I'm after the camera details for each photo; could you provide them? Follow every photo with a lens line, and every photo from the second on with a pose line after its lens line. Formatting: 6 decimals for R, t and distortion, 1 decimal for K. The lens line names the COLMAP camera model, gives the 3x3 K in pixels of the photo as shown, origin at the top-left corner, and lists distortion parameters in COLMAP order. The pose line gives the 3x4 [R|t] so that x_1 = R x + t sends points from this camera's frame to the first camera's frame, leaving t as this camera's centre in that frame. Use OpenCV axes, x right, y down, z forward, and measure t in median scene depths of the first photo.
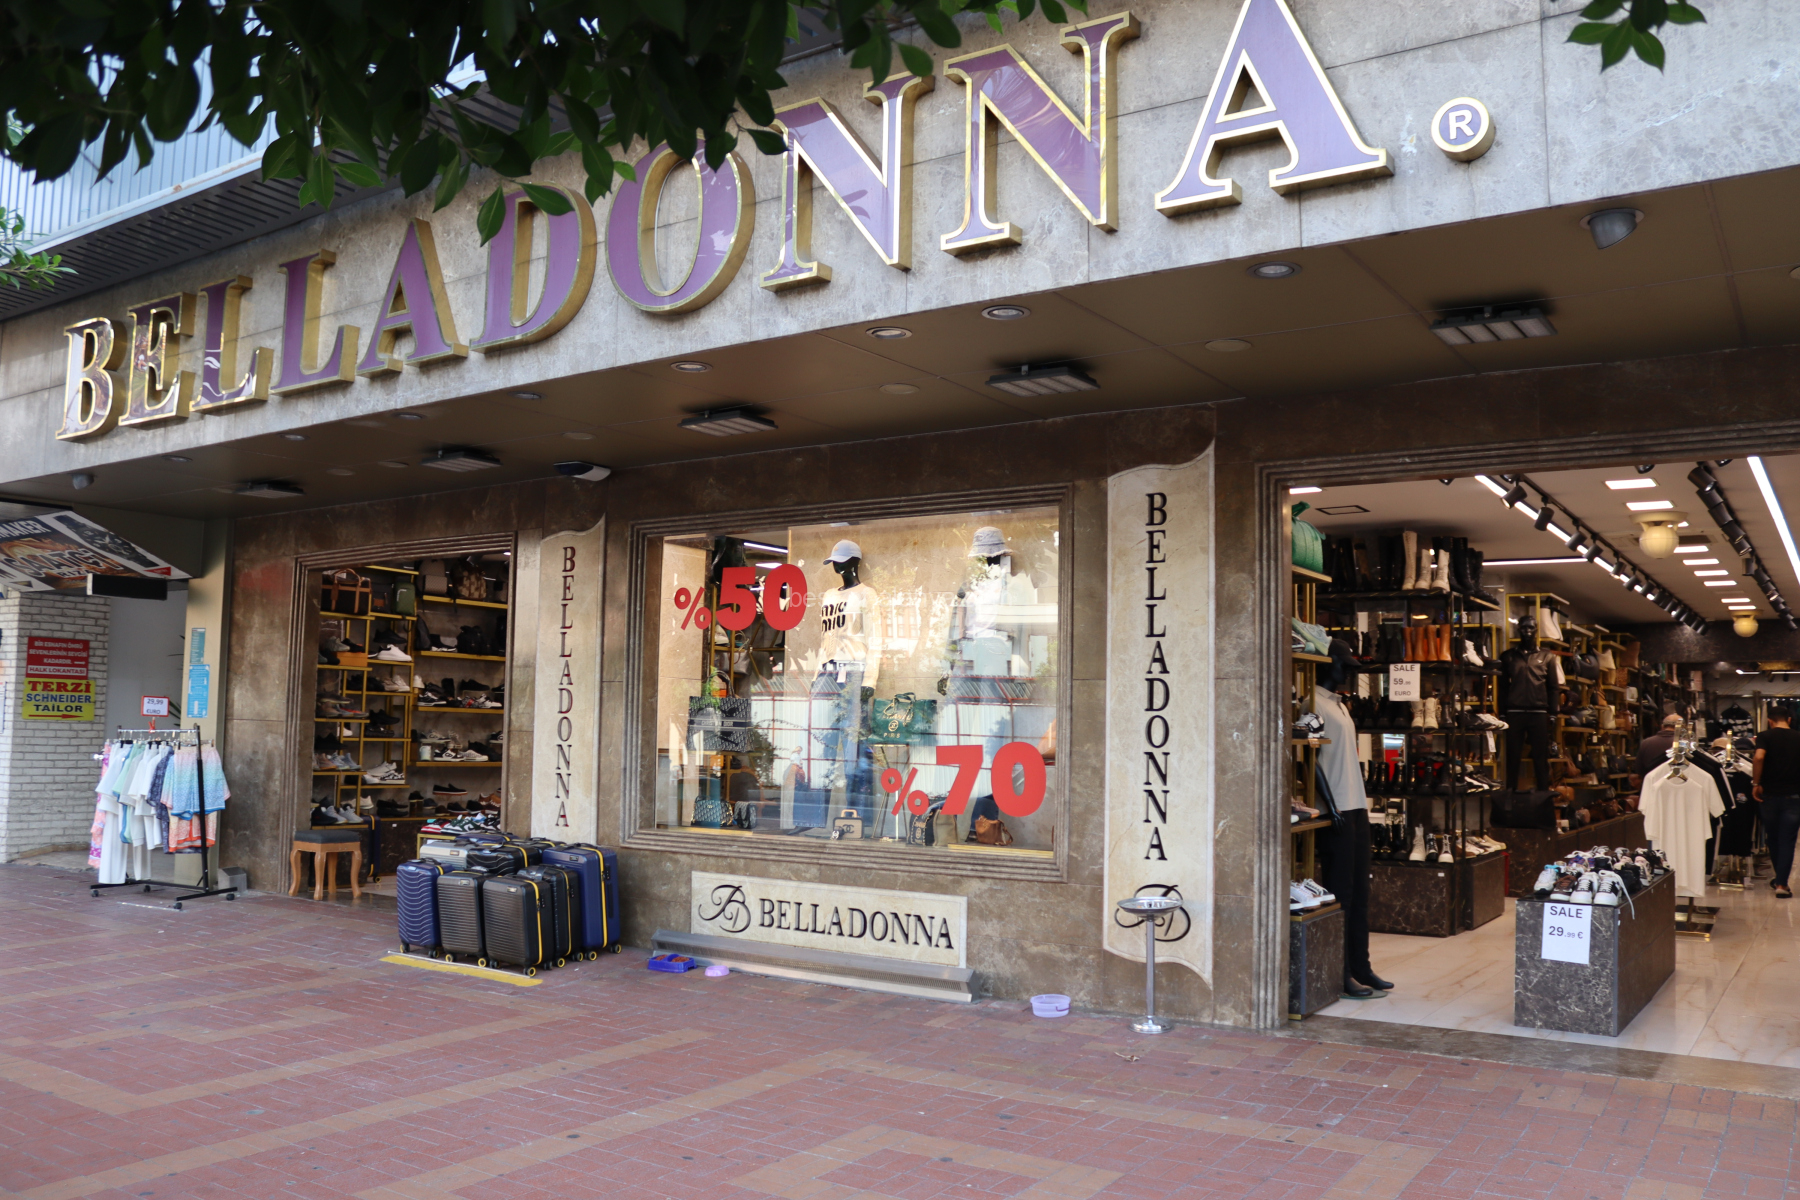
lens RADIAL K [[1507.0, 0, 900.0], [0, 1507.0, 600.0], [0, 0, 1]] dist [-0.160715, 0.147855]
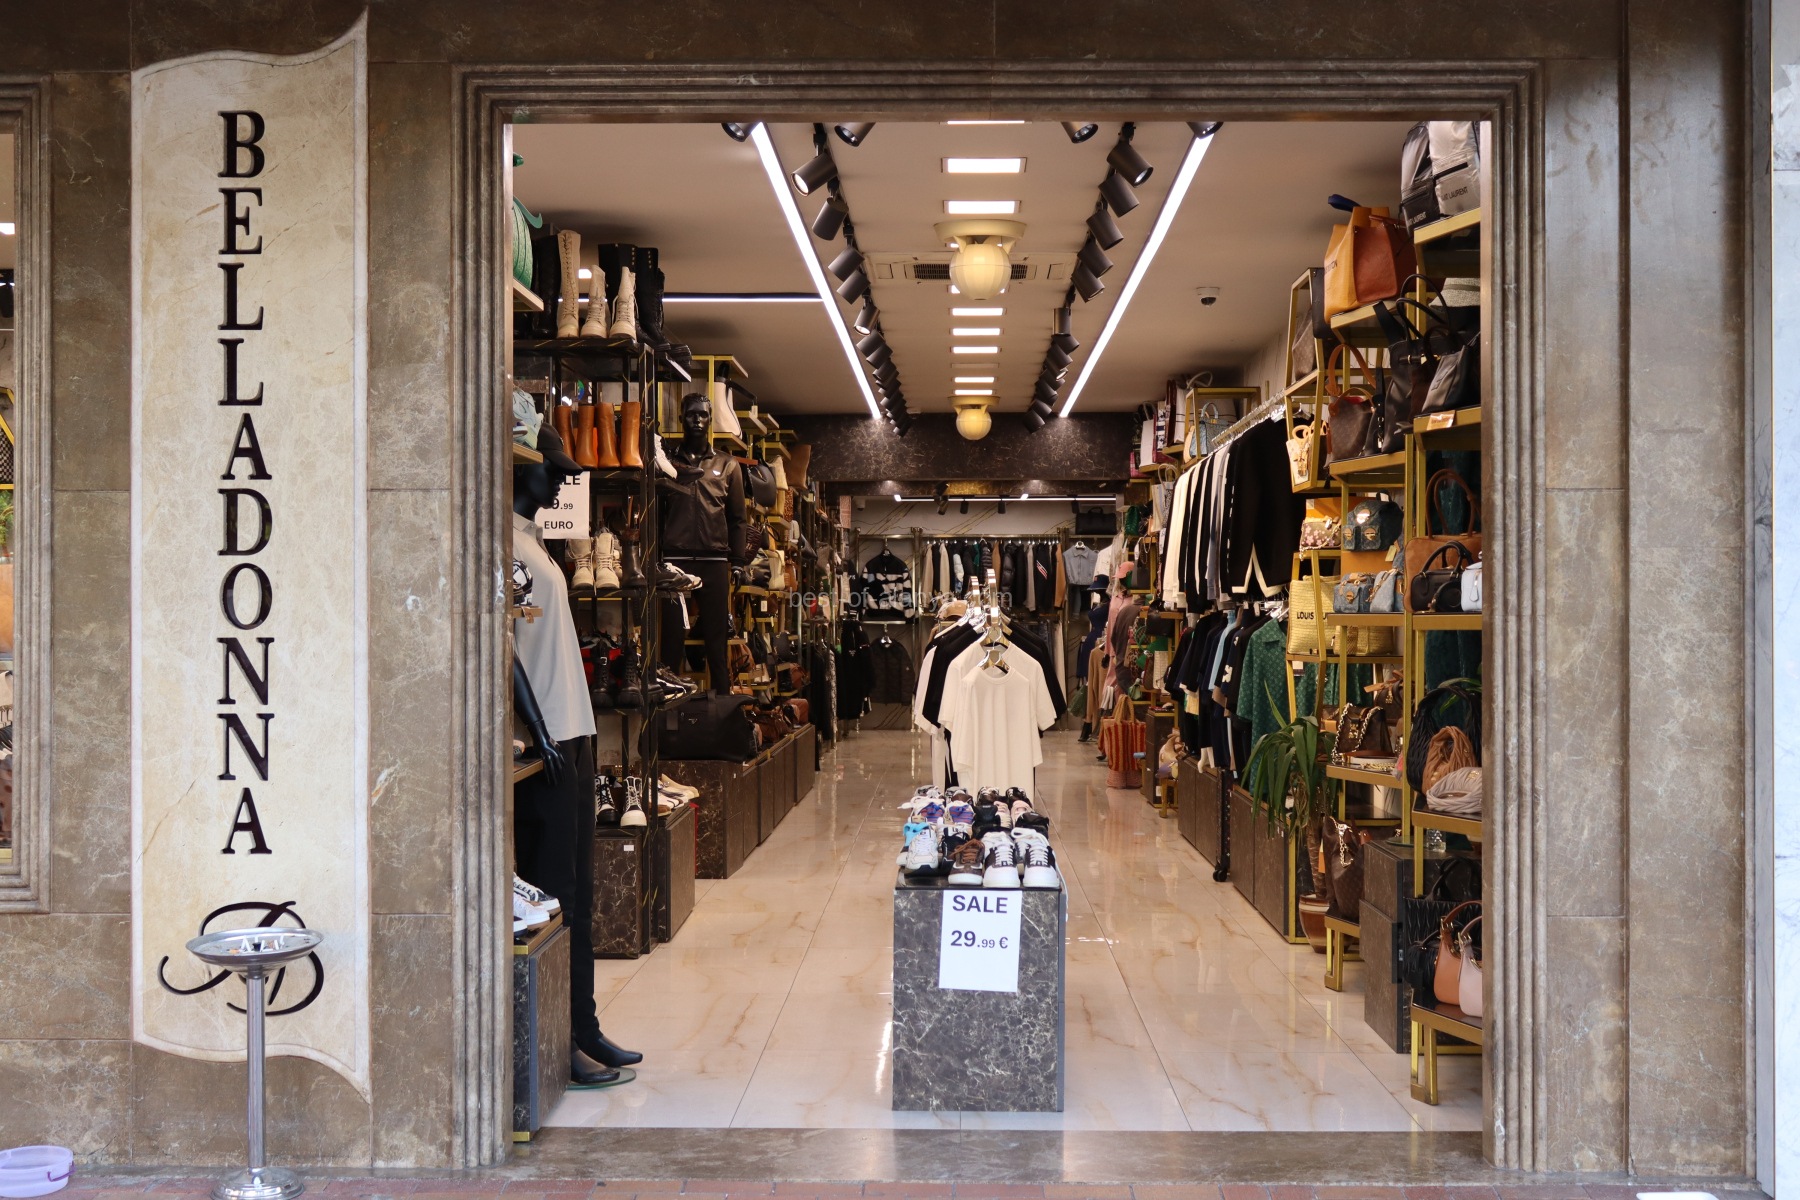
lens RADIAL K [[2618.6, 0, 900.0], [0, 2618.6, 600.0], [0, 0, 1]] dist [-0.030340, 0.064147]
pose [[0.841418, -0.017381, 0.540105, -0.116300], [-0.029962, 0.996445, 0.078744, 0.014714], [-0.539553, -0.082439, 0.837906, 0.161436]]
